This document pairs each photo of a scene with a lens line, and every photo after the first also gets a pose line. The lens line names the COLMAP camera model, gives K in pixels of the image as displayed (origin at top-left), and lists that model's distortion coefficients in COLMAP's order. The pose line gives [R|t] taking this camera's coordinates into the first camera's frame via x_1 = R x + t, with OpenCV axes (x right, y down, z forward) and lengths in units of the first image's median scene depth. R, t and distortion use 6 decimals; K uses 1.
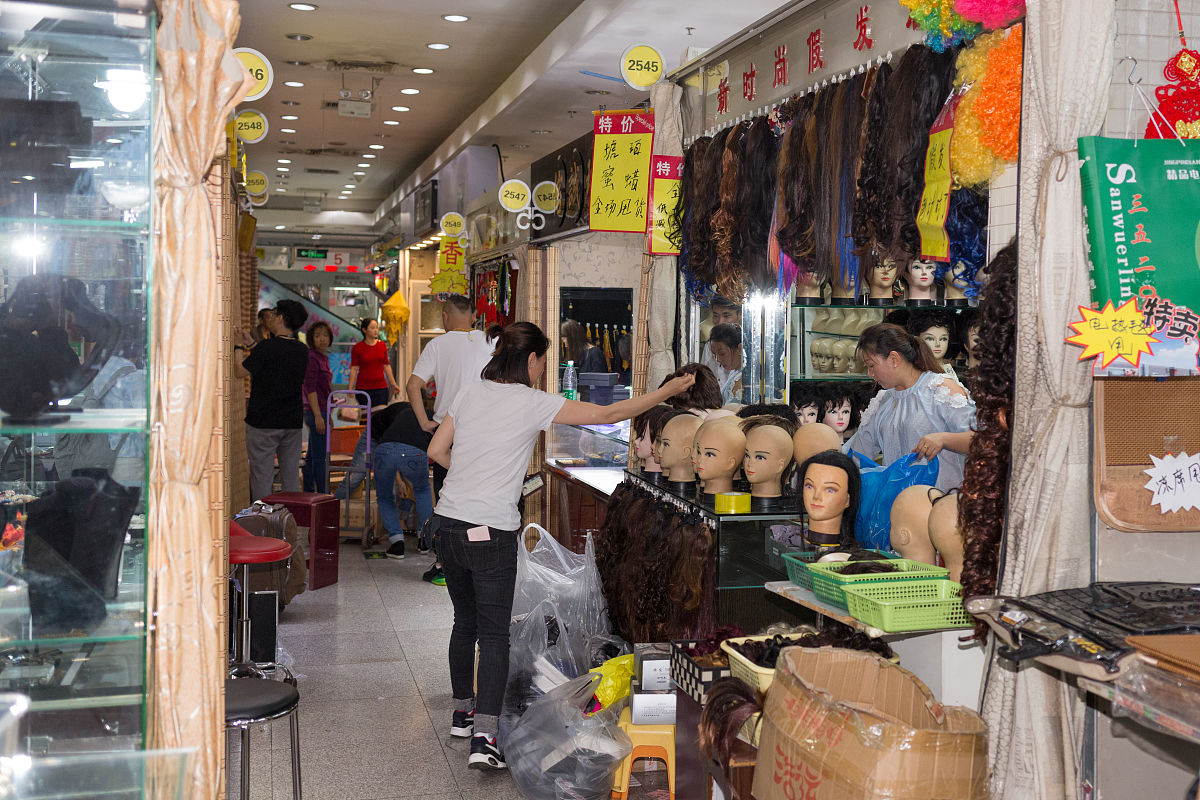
lens RADIAL K [[1262.2, 0, 644.3], [0, 1262.2, 369.4], [0, 0, 1]] dist [0.002278, -0.002912]
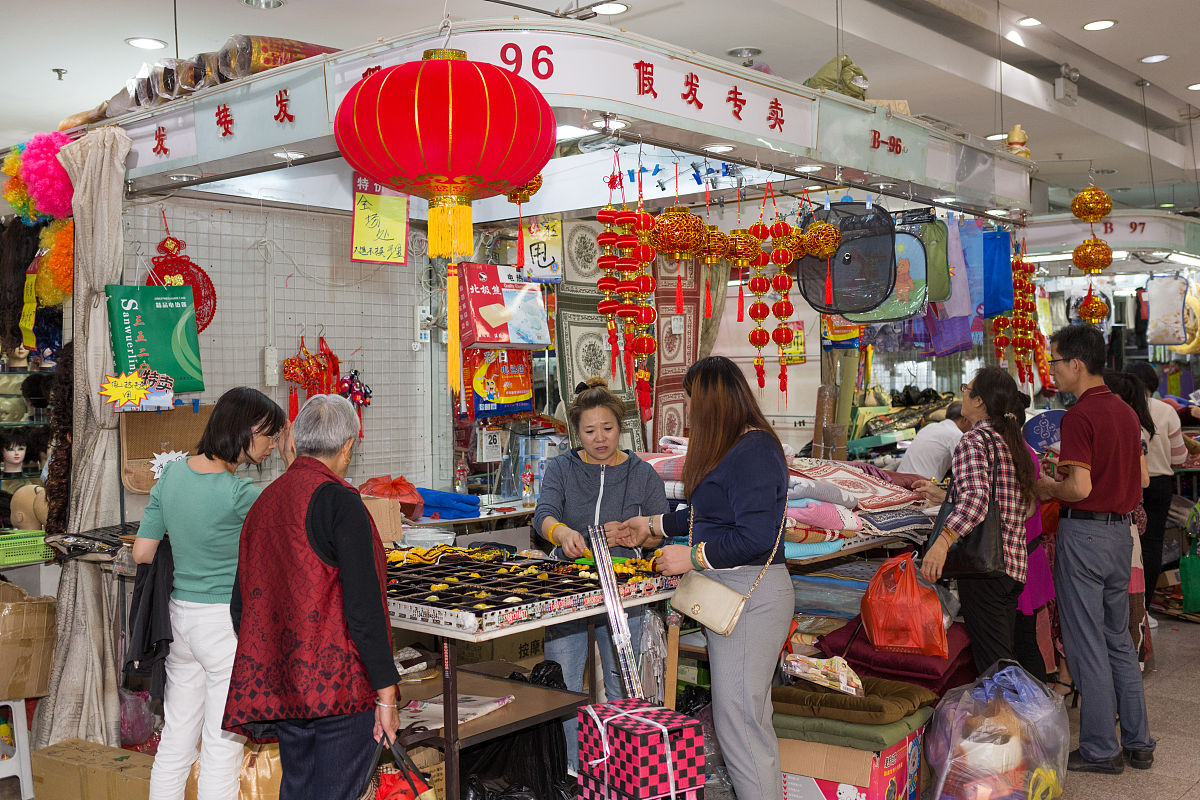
lens RADIAL K [[1262.2, 0, 644.3], [0, 1262.2, 369.4], [0, 0, 1]] dist [0.002278, -0.002912]
pose [[0.823316, -0.017720, 0.567306, -0.062435], [0.041389, 0.998726, -0.028872, 0.028377], [-0.566072, 0.047251, 0.823001, -0.982157]]
